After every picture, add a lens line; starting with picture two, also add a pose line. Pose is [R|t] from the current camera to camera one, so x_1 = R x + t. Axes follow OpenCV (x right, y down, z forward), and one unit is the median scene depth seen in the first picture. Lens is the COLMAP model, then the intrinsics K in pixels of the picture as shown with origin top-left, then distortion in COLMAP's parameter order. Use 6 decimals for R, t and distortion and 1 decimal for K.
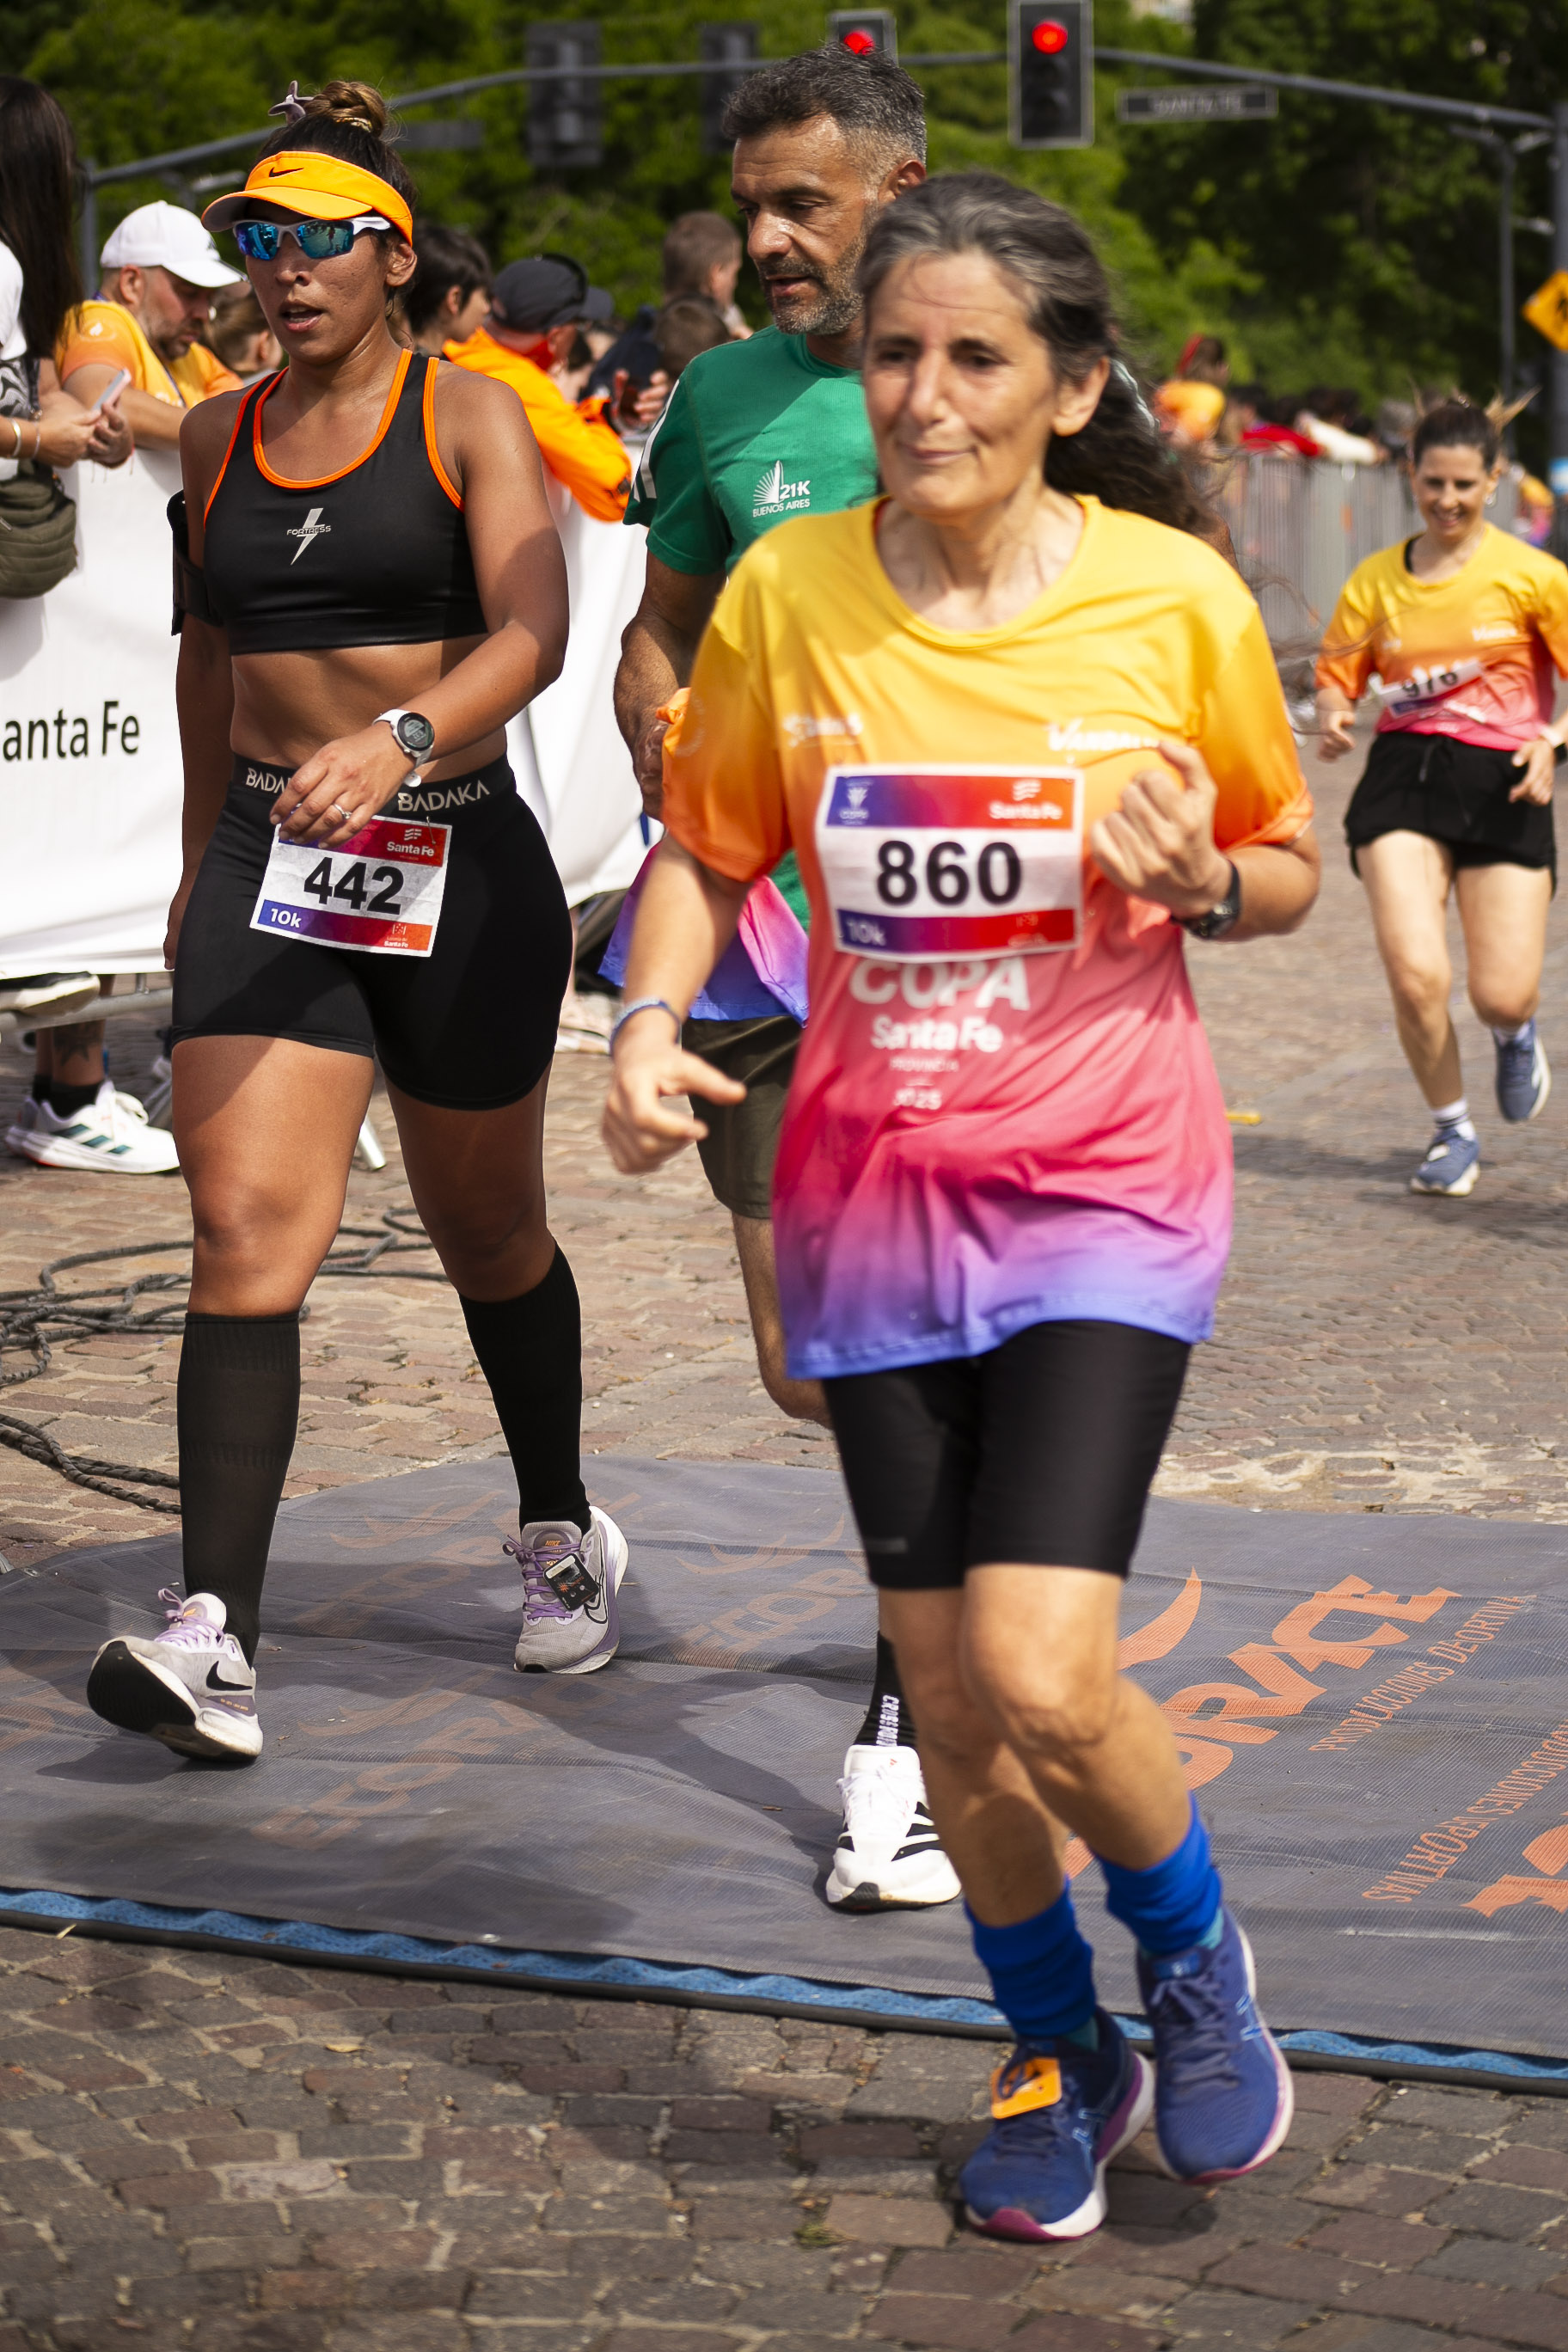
lens RADIAL K [[5872.7, 0, 784.0], [0, 5872.7, 1176.0], [0, 0, 1]] dist [0.092510, -0.474999]
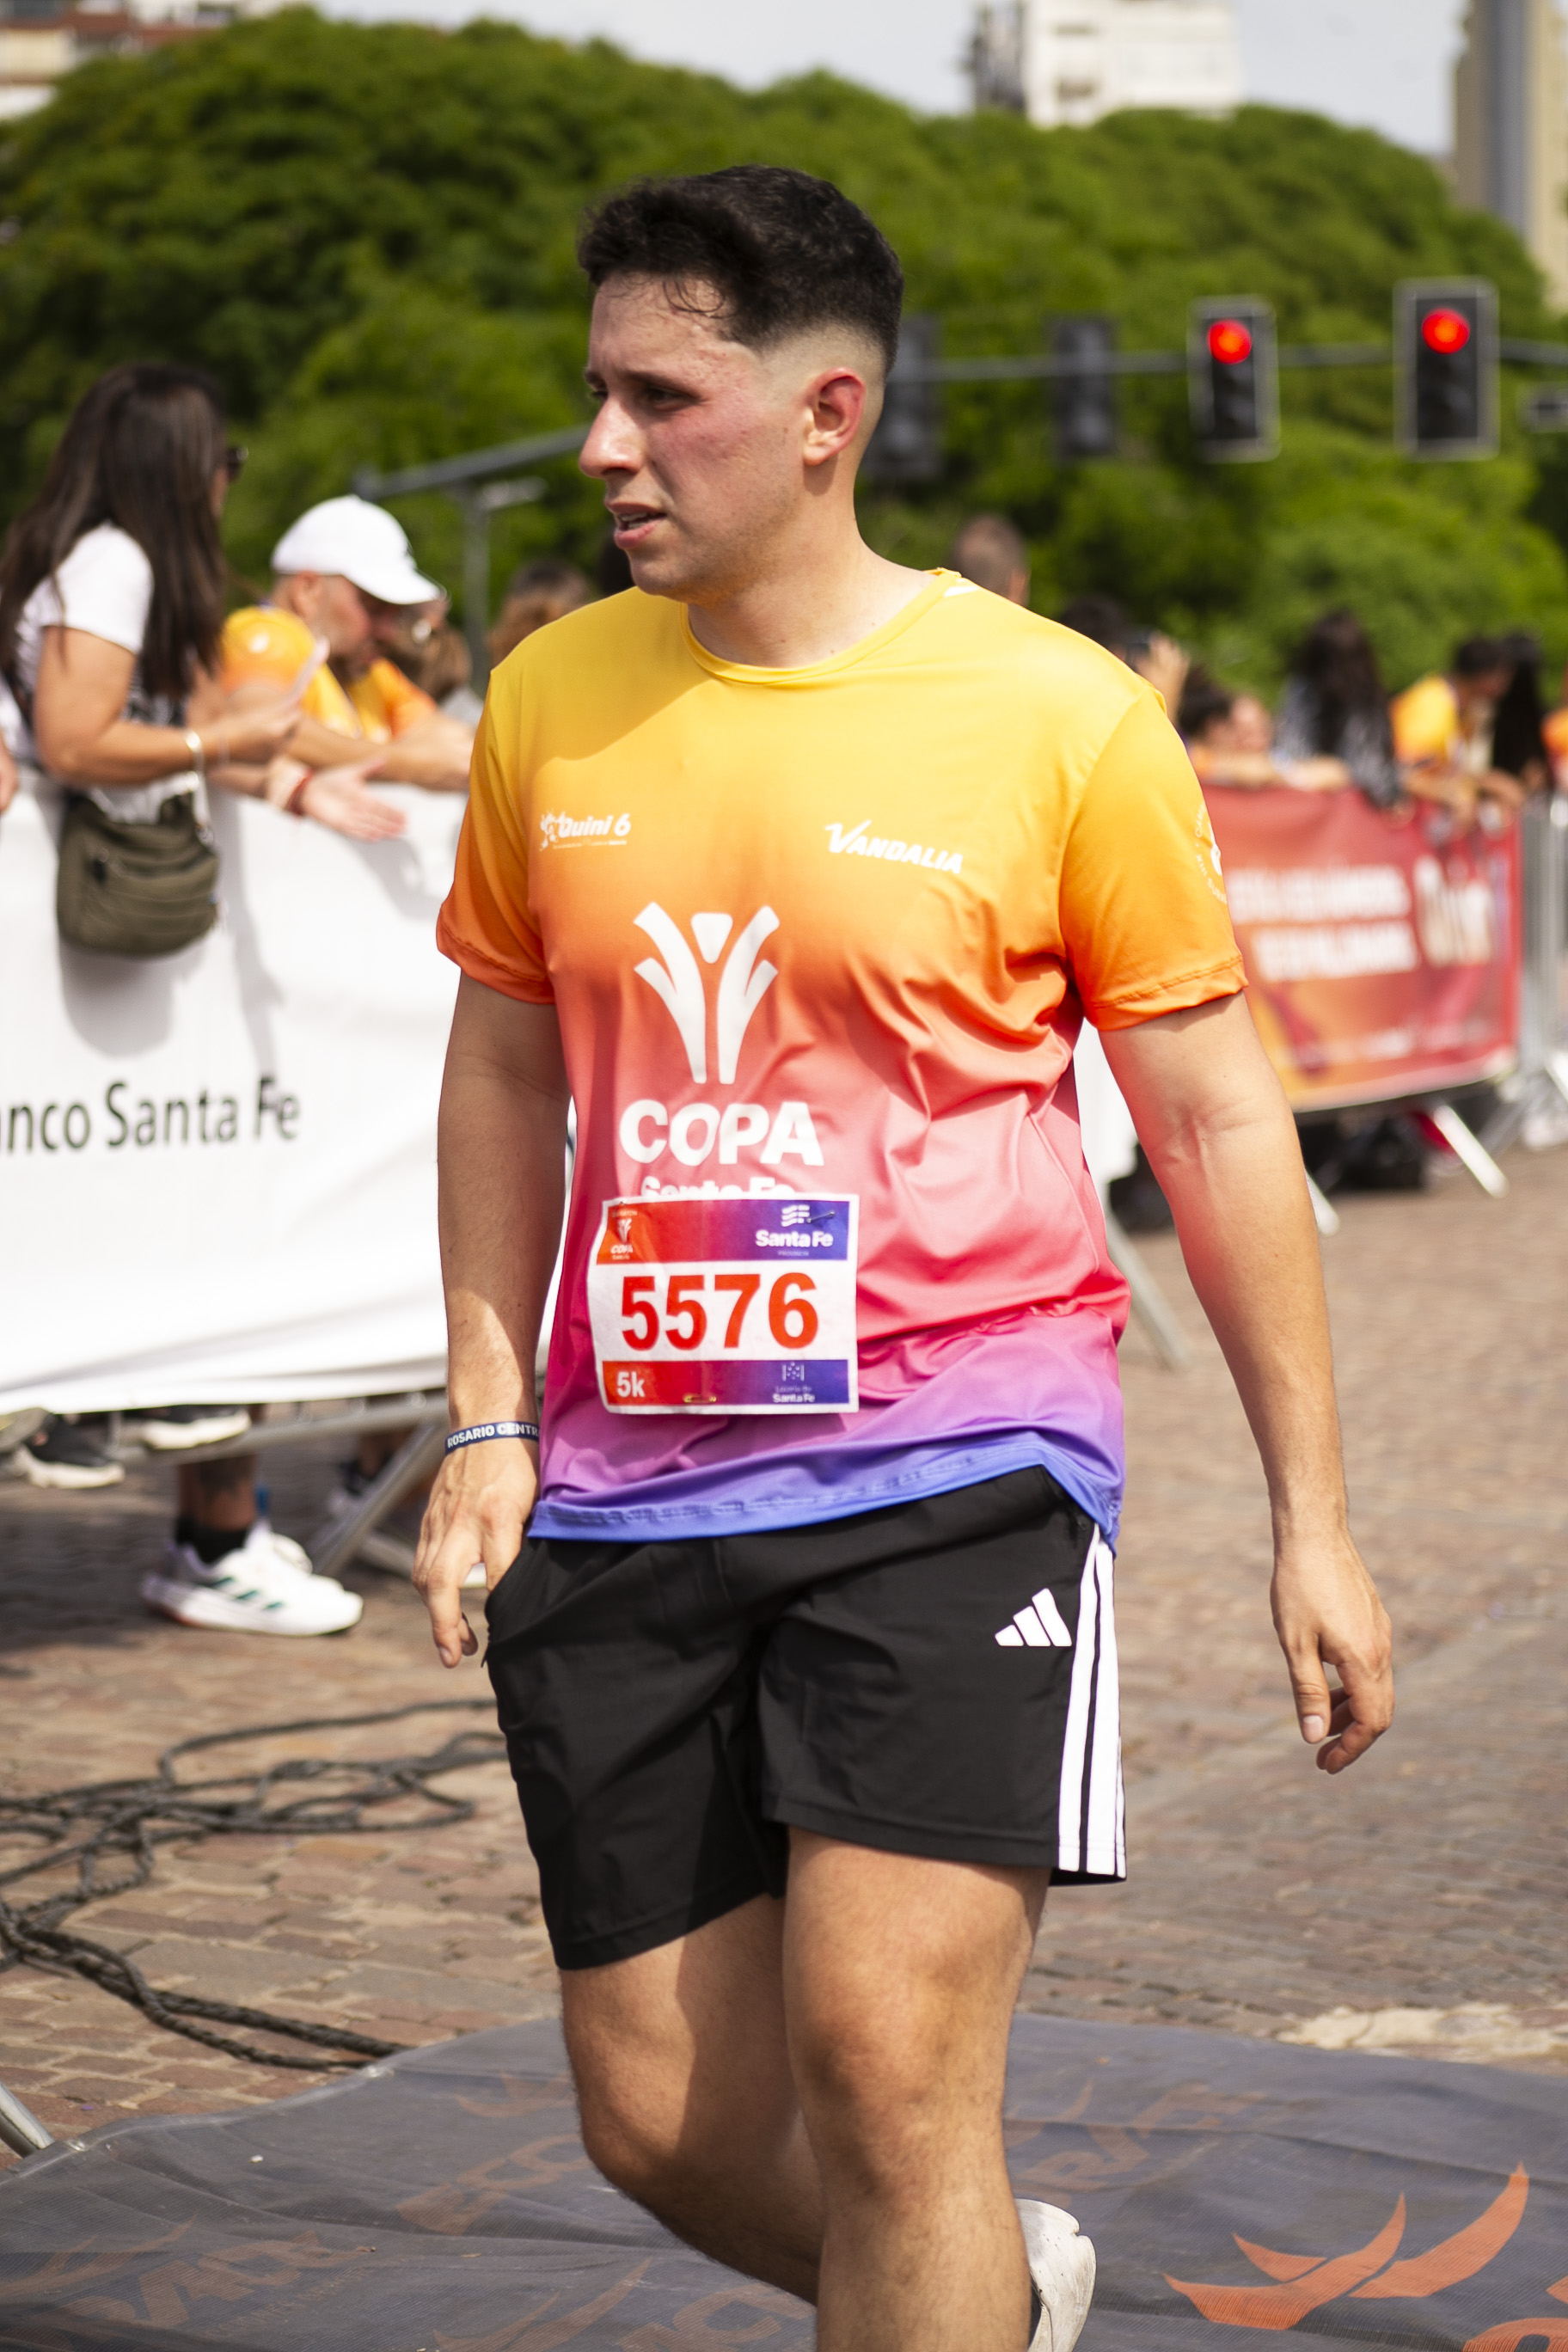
lens RADIAL K [[6546.8, 0, 784.0], [0, 6546.8, 1176.0], [0, 0, 1]] dist [0.214740, 1.045876]
pose [[0.998272, 0.006311, -0.058428, 0.017619], [-0.010117, 0.997829, -0.065072, -0.006404], [0.057891, 0.065550, 0.996169, 0.071675]]
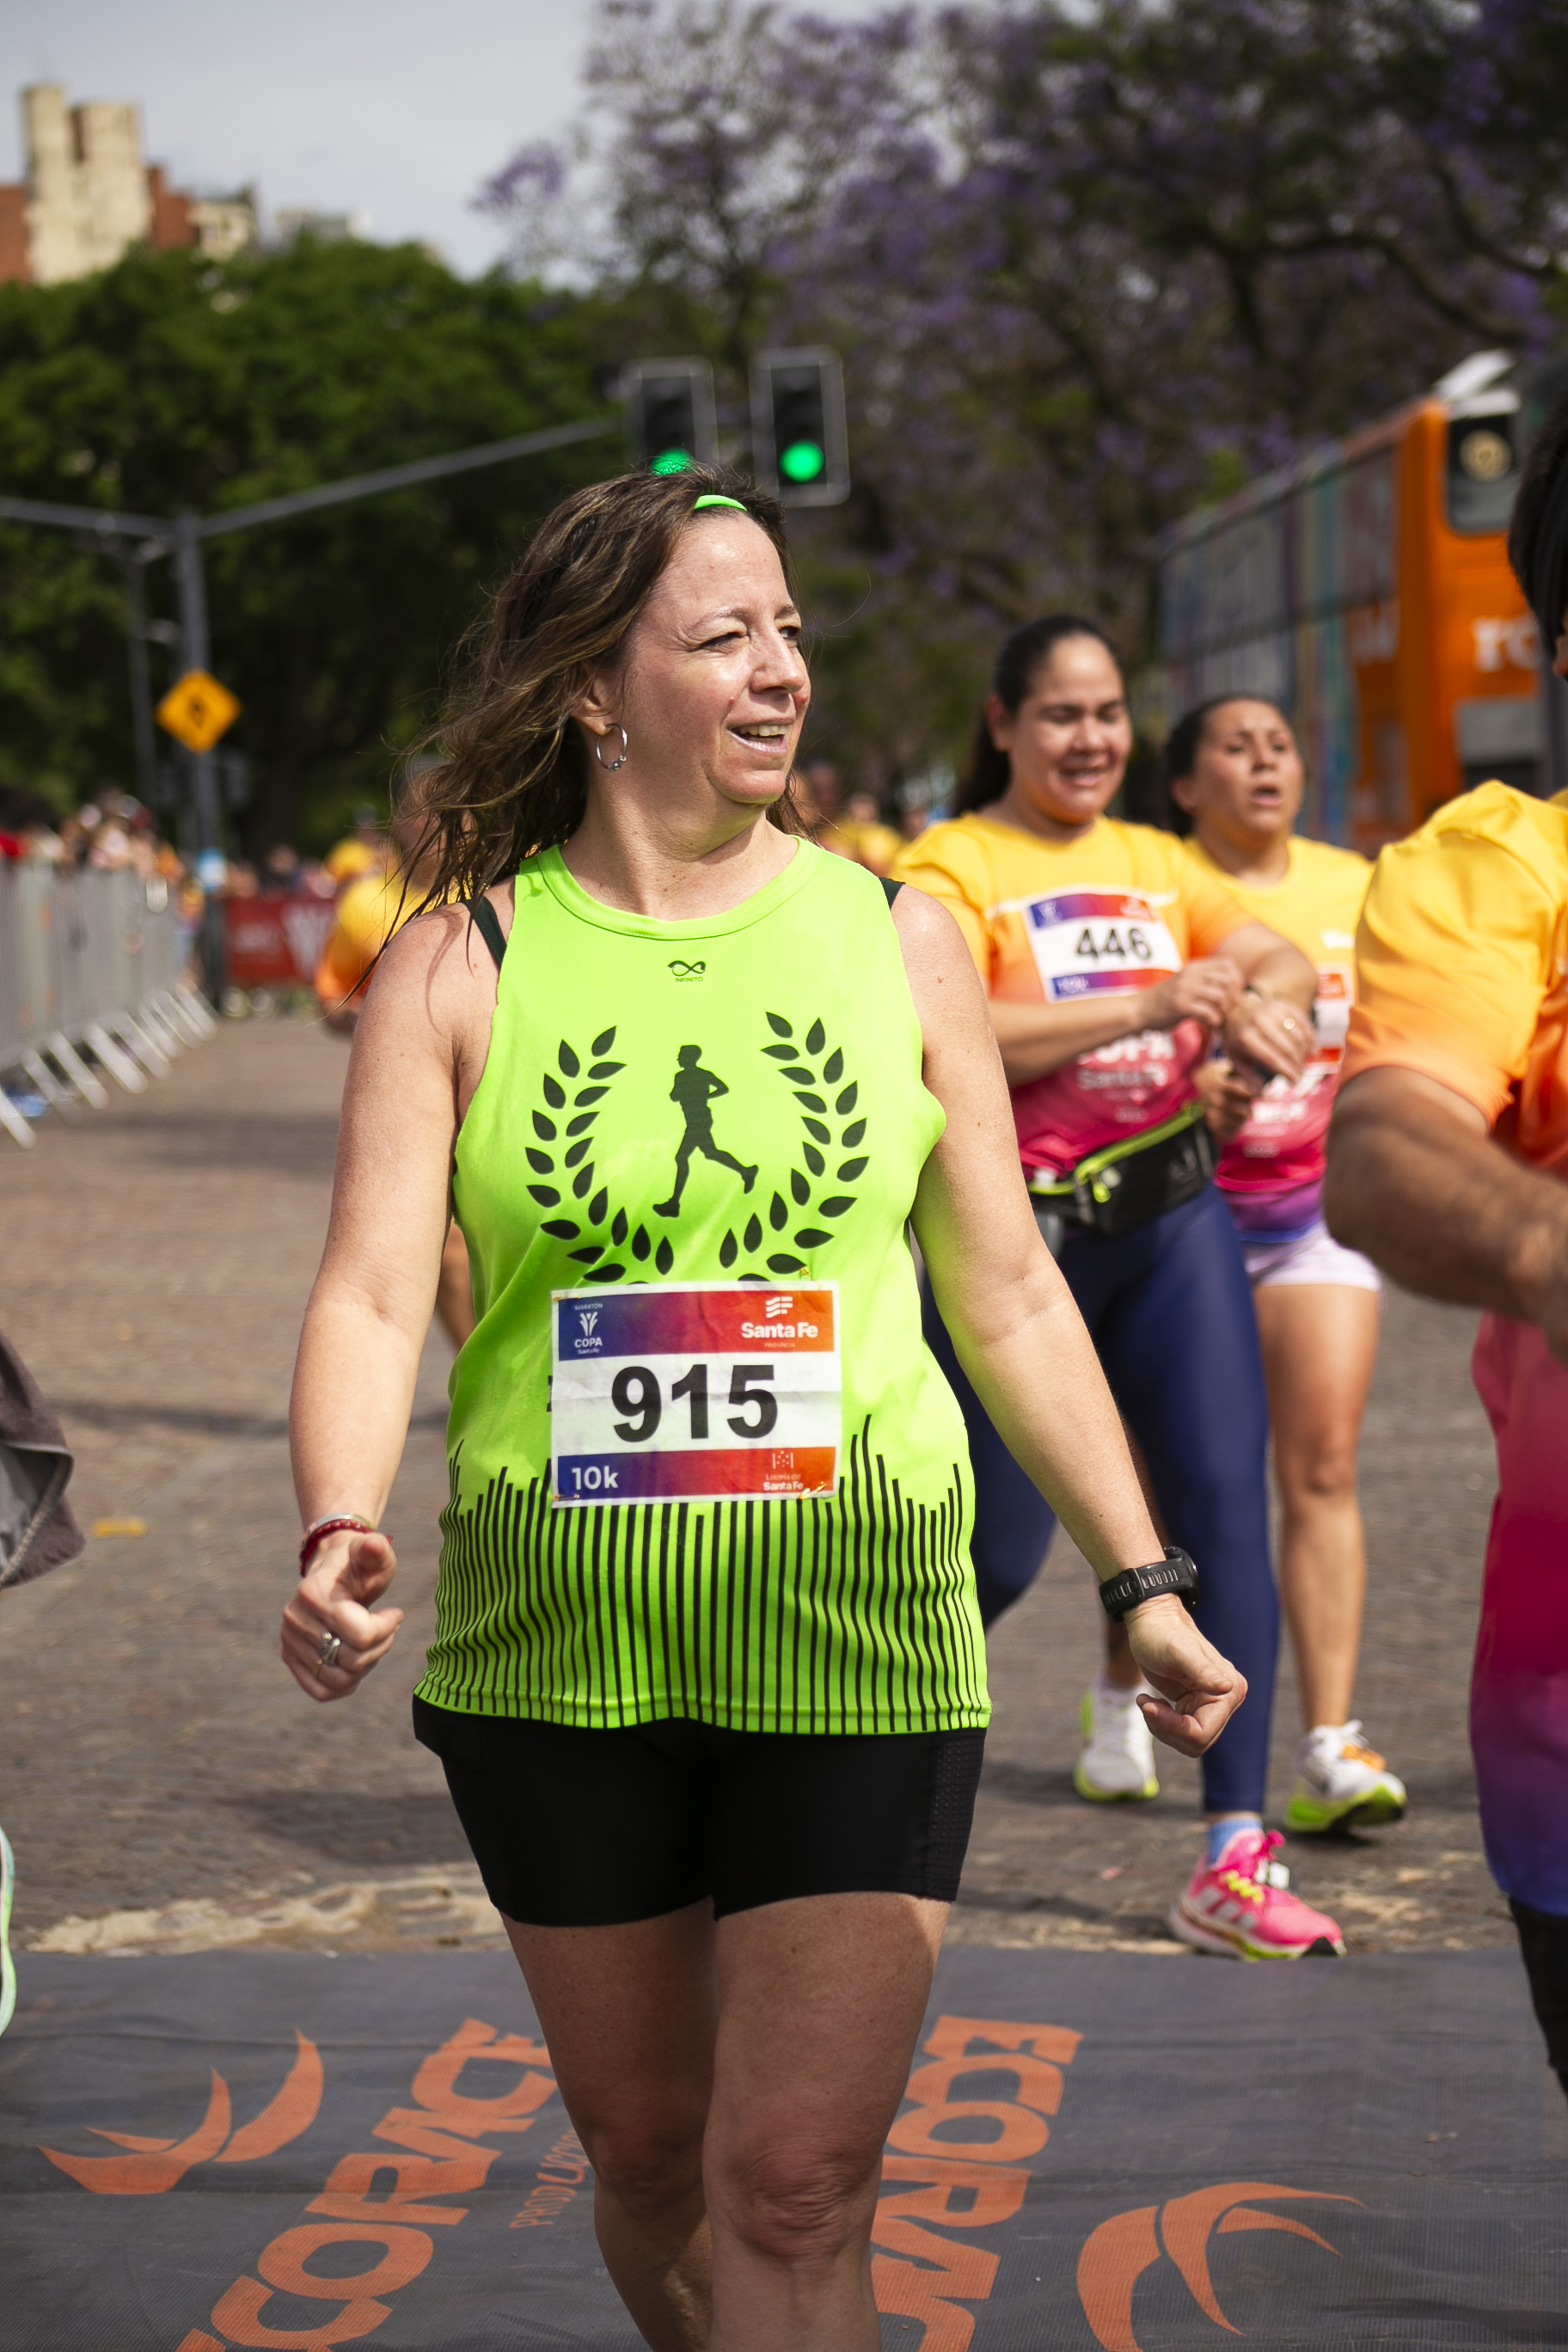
lens RADIAL K [[5675.5, 0, 784.0], [0, 5675.5, 1176.0], [0, 0, 1]] dist [-0.047357, 1.023669]
pose [[0.968355, -0.053911, 0.243683, -0.055603], [0.069859, 0.995911, -0.057278, -0.008796], [-0.239599, 0.072489, 0.968162, 0.087489]]
